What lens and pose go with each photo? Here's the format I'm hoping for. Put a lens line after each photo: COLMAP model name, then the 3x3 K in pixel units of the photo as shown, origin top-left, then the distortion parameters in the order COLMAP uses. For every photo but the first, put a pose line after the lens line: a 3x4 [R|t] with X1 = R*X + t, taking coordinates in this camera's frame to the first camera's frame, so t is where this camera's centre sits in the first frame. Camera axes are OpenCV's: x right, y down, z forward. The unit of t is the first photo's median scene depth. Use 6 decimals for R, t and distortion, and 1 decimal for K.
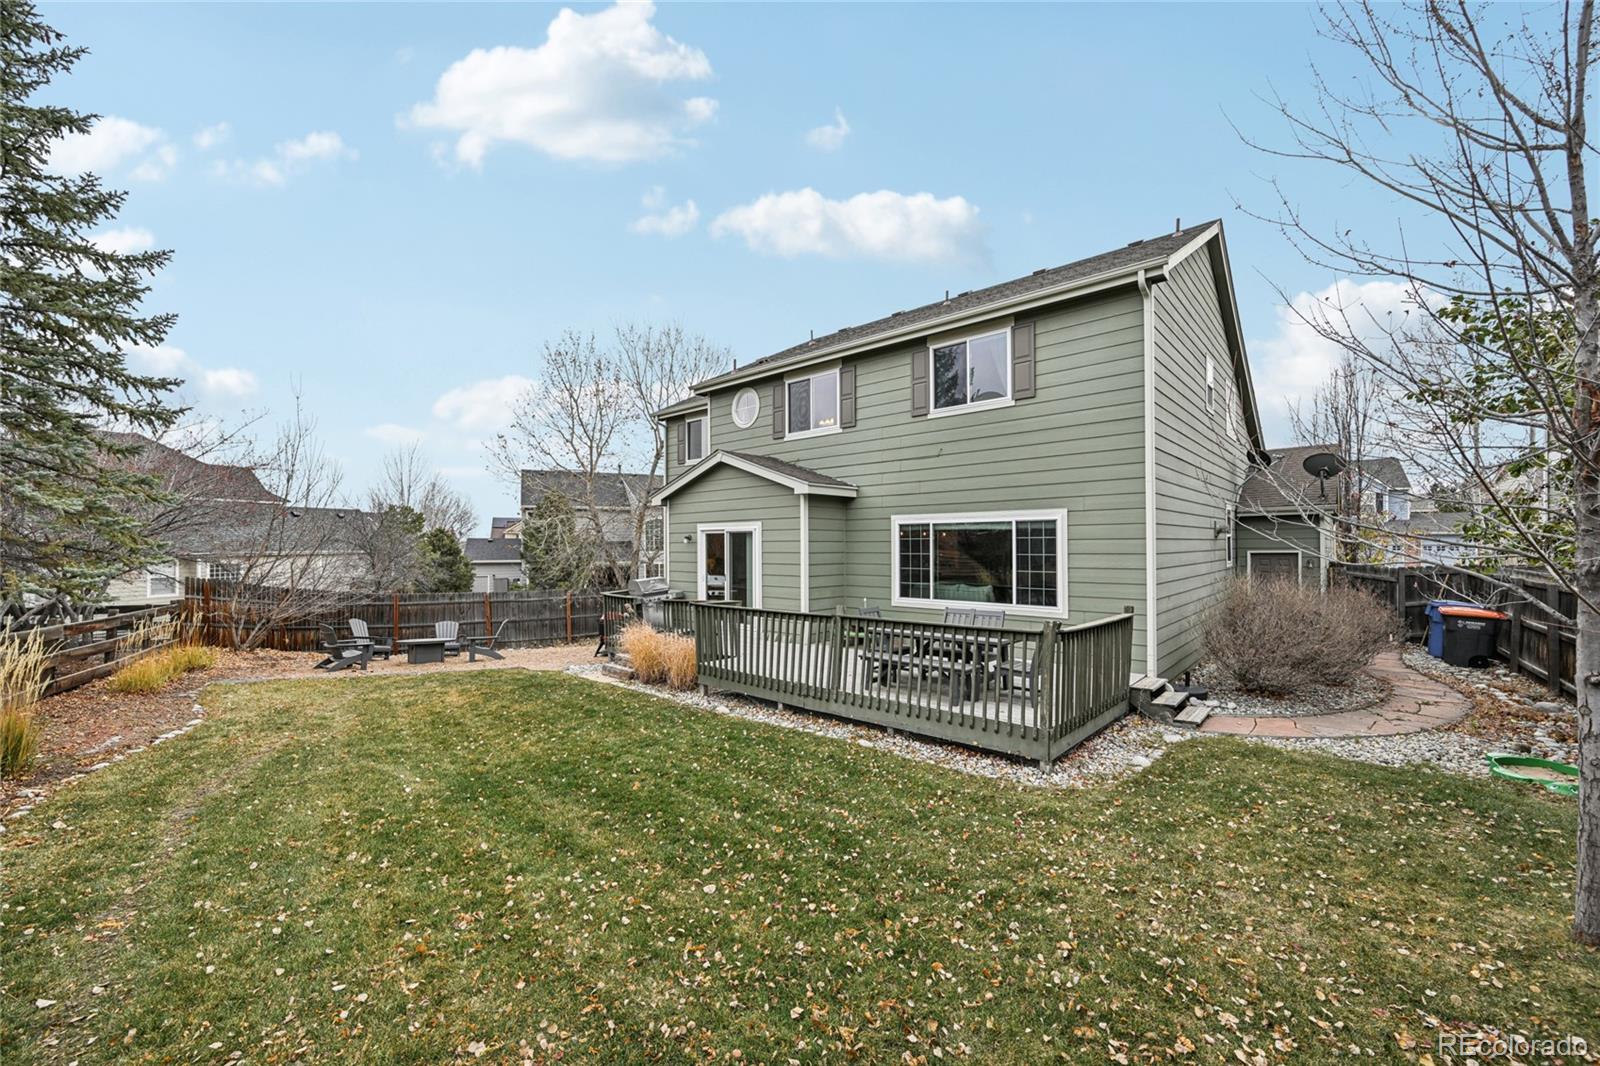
lens RADIAL K [[624.2, 0, 804.3], [0, 624.2, 538.6], [0, 0, 1]] dist [-0.002410, 0.000618]
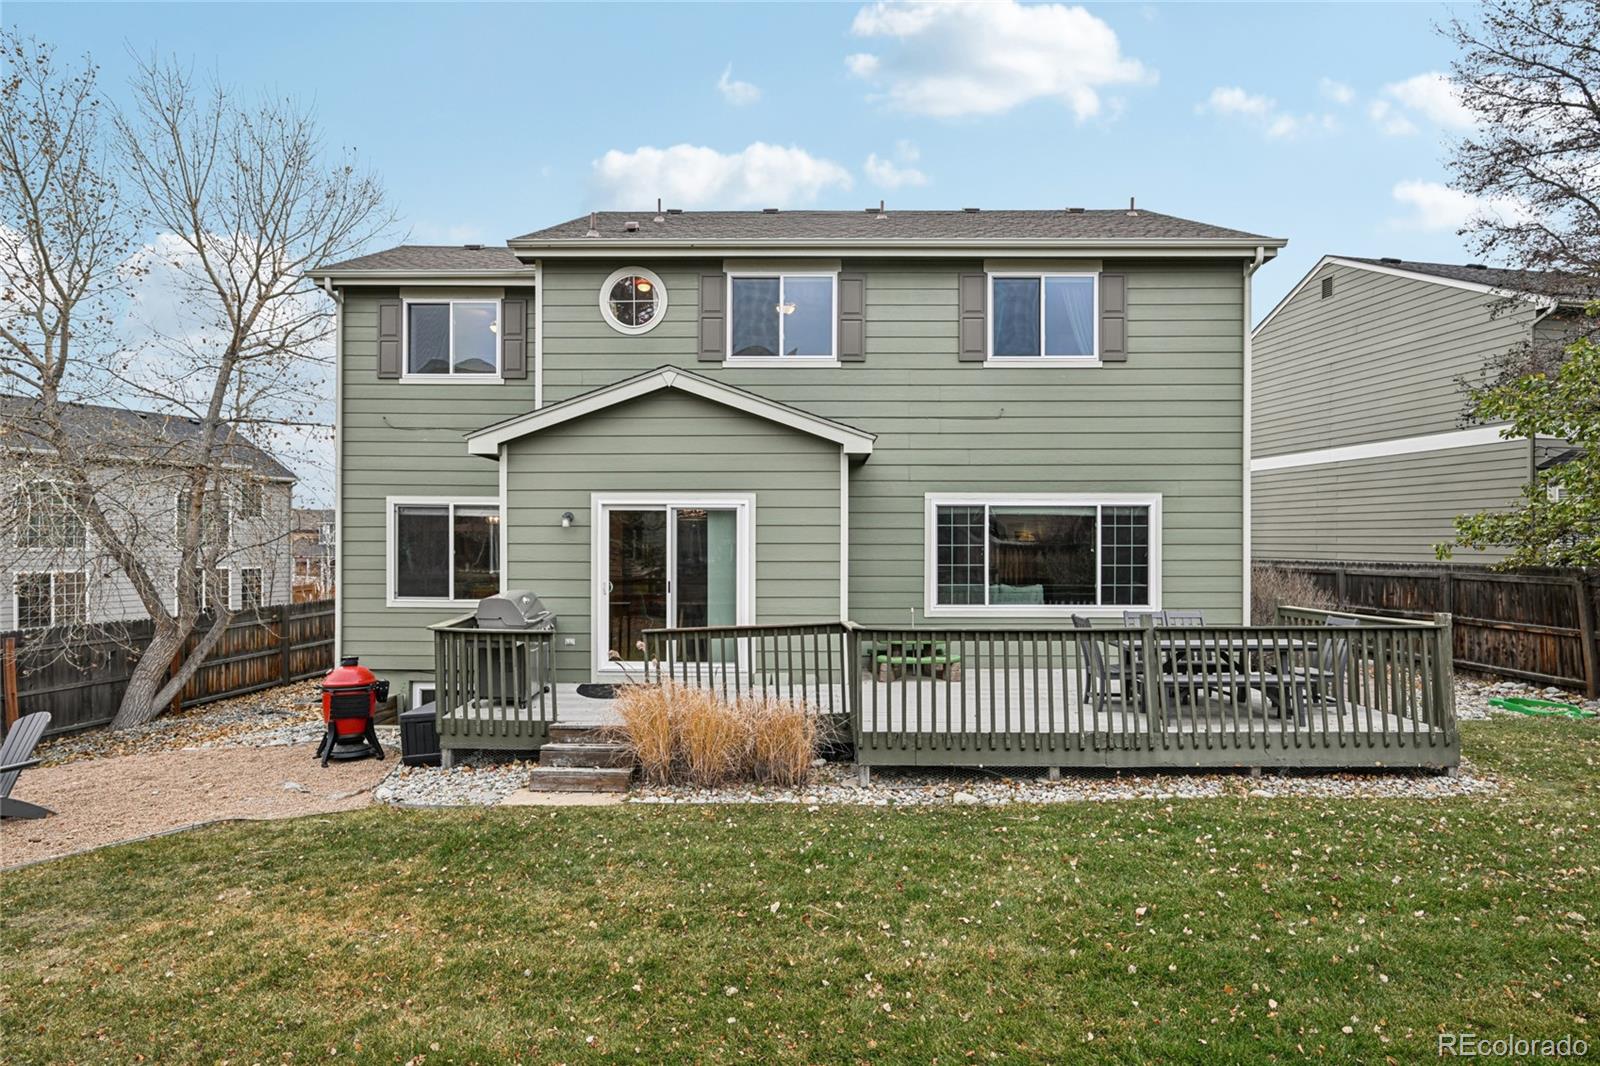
lens RADIAL K [[794.1, 0, 796.5], [0, 794.1, 545.7], [0, 0, 1]] dist [-0.002125, -0.000135]
pose [[0.751692, 0.000754, 0.659514, -0.614607], [-0.011590, 0.999860, 0.012066, 0.016029], [-0.659412, -0.016714, 0.751596, 0.424365]]
